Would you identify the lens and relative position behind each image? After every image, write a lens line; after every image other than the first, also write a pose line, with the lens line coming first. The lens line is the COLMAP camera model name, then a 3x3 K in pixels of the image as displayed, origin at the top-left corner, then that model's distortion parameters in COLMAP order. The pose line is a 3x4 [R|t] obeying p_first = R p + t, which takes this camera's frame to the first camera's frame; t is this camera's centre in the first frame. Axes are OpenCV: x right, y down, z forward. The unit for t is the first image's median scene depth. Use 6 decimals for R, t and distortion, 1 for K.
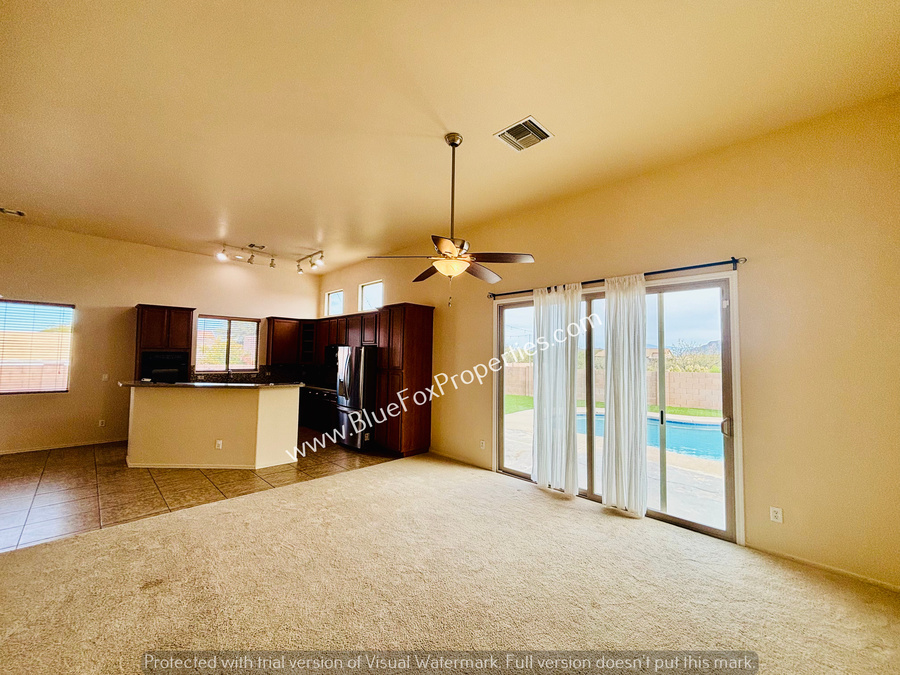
lens RADIAL K [[360.7, 0, 449.2], [0, 360.7, 339.2], [0, 0, 1]] dist [0.001183, -0.000536]
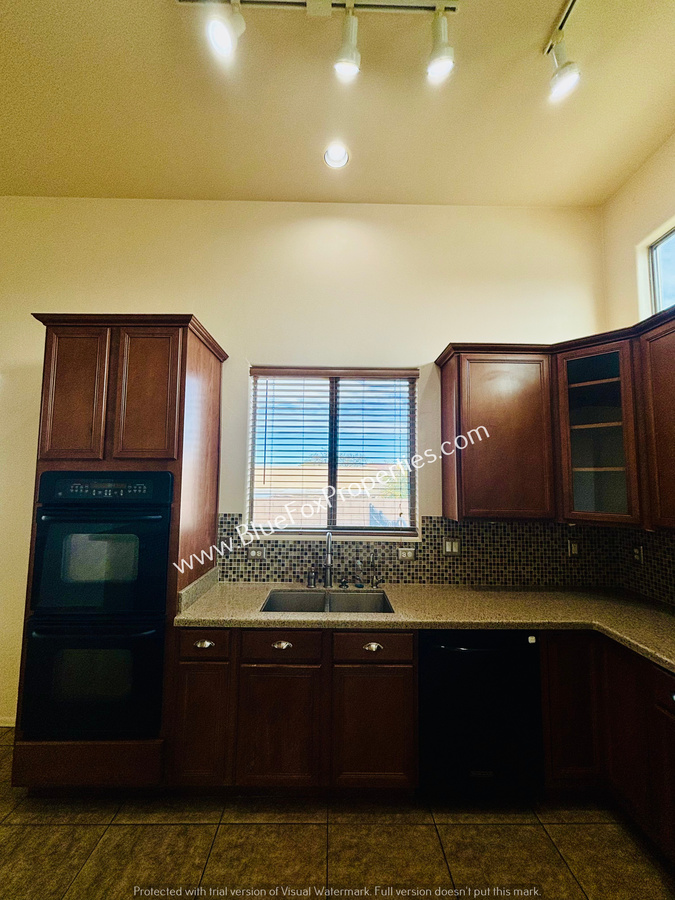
lens RADIAL K [[360.7, 0, 333.6], [0, 360.7, 448.0], [0, 0, 1]] dist [0.001183, -0.000536]
pose [[0.719950, -0.068609, -0.690626, -0.389157], [0.029773, 0.997239, -0.068032, 0.034819], [0.693387, 0.028418, 0.720005, 0.776054]]
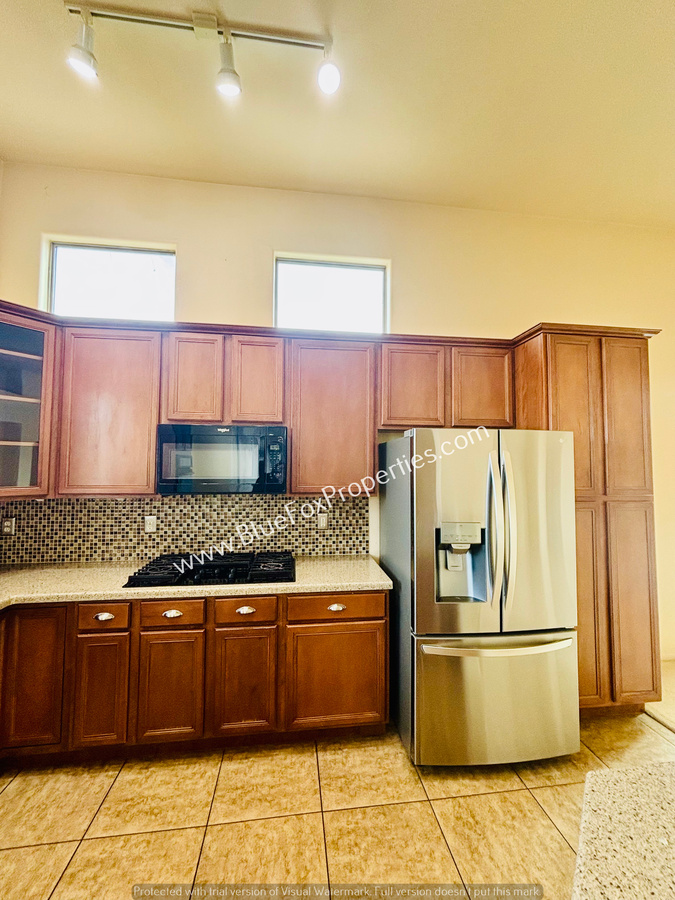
lens RADIAL K [[360.7, 0, 339.6], [0, 360.7, 448.5], [0, 0, 1]] dist [0.001183, -0.000536]
pose [[0.605220, 0.027795, 0.795573, -0.494488], [-0.036392, 0.999311, -0.007228, 0.035071], [-0.795226, -0.024578, 0.605815, 0.758971]]
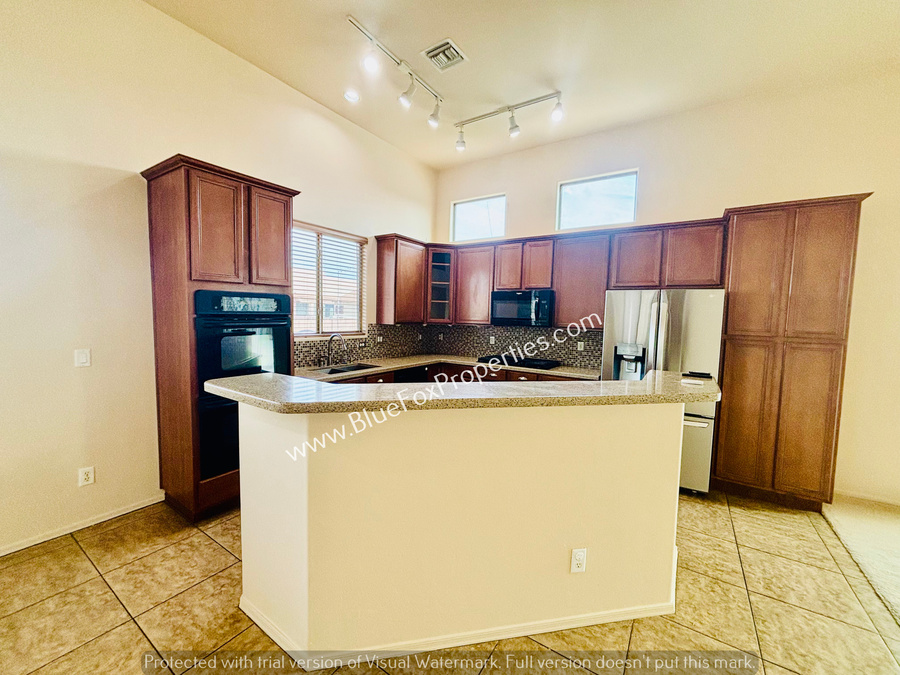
lens RADIAL K [[360.7, 0, 445.4], [0, 360.7, 339.0], [0, 0, 1]] dist [0.001183, -0.000536]
pose [[0.980686, -0.000687, 0.195585, -0.548238], [-0.023010, 0.992645, 0.118859, 0.028497], [-0.194228, -0.121064, 0.973457, 0.471703]]
